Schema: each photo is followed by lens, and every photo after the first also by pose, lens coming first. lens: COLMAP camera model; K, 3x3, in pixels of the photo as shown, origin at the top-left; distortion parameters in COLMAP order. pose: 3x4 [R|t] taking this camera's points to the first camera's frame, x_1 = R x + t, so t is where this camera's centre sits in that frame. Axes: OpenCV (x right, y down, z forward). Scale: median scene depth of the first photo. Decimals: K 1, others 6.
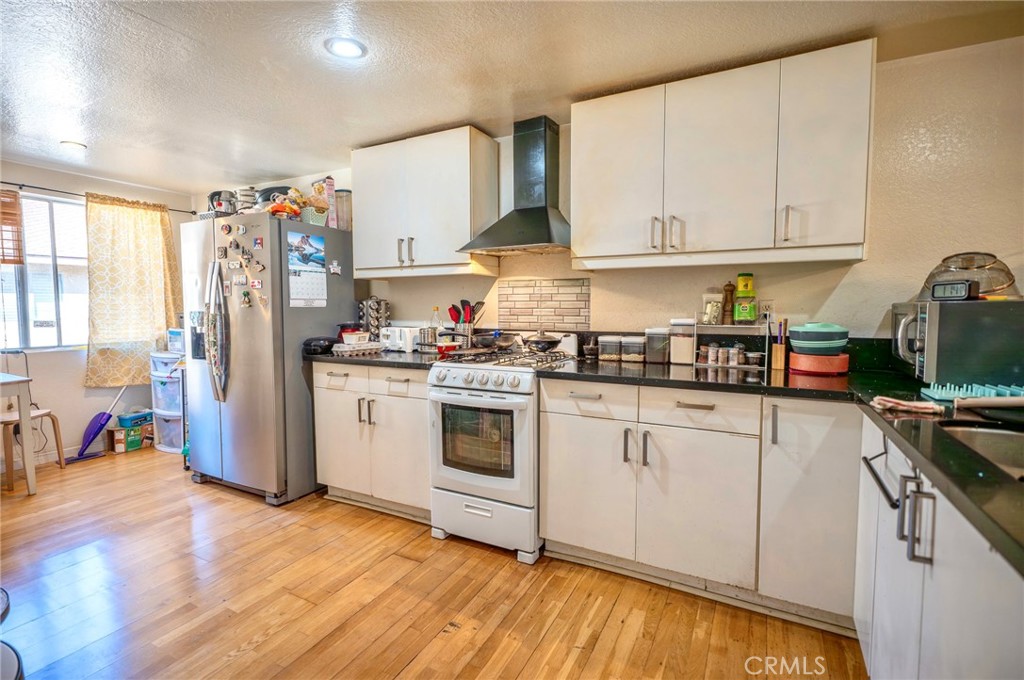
lens RADIAL K [[468.6, 0, 514.7], [0, 468.6, 335.1], [0, 0, 1]] dist [-0.003725, 0.001937]
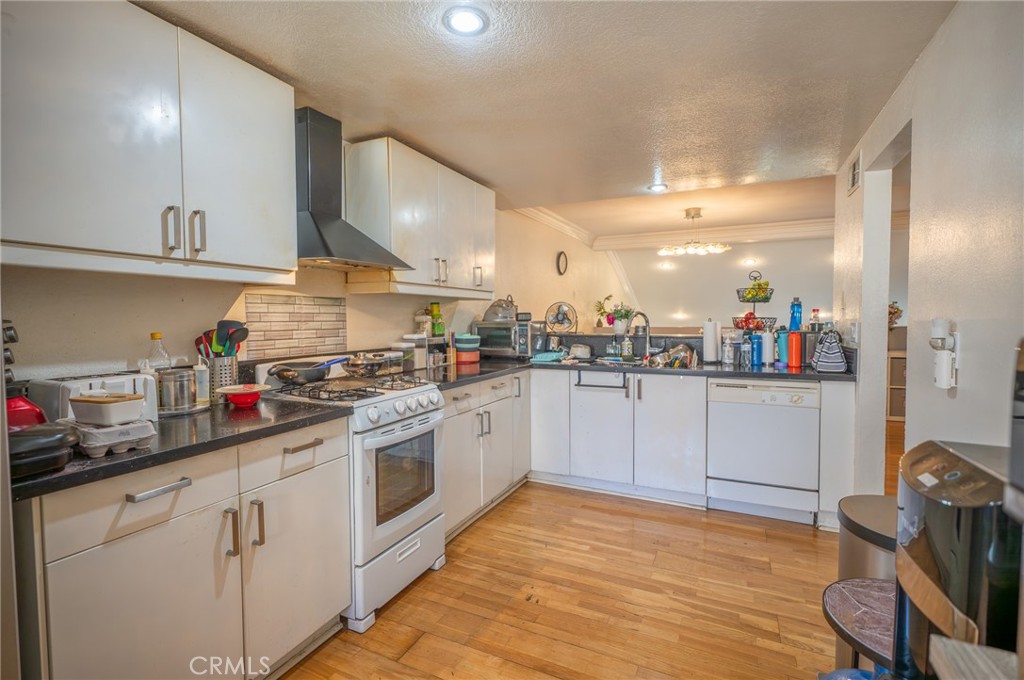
lens RADIAL K [[468.6, 0, 513.8], [0, 468.6, 338.7], [0, 0, 1]] dist [-0.003725, 0.001937]
pose [[-0.041578, -0.043560, 0.998185, -1.038238], [0.068144, 0.996599, 0.046329, -0.070660], [-0.996809, 0.069946, -0.038468, 0.846149]]
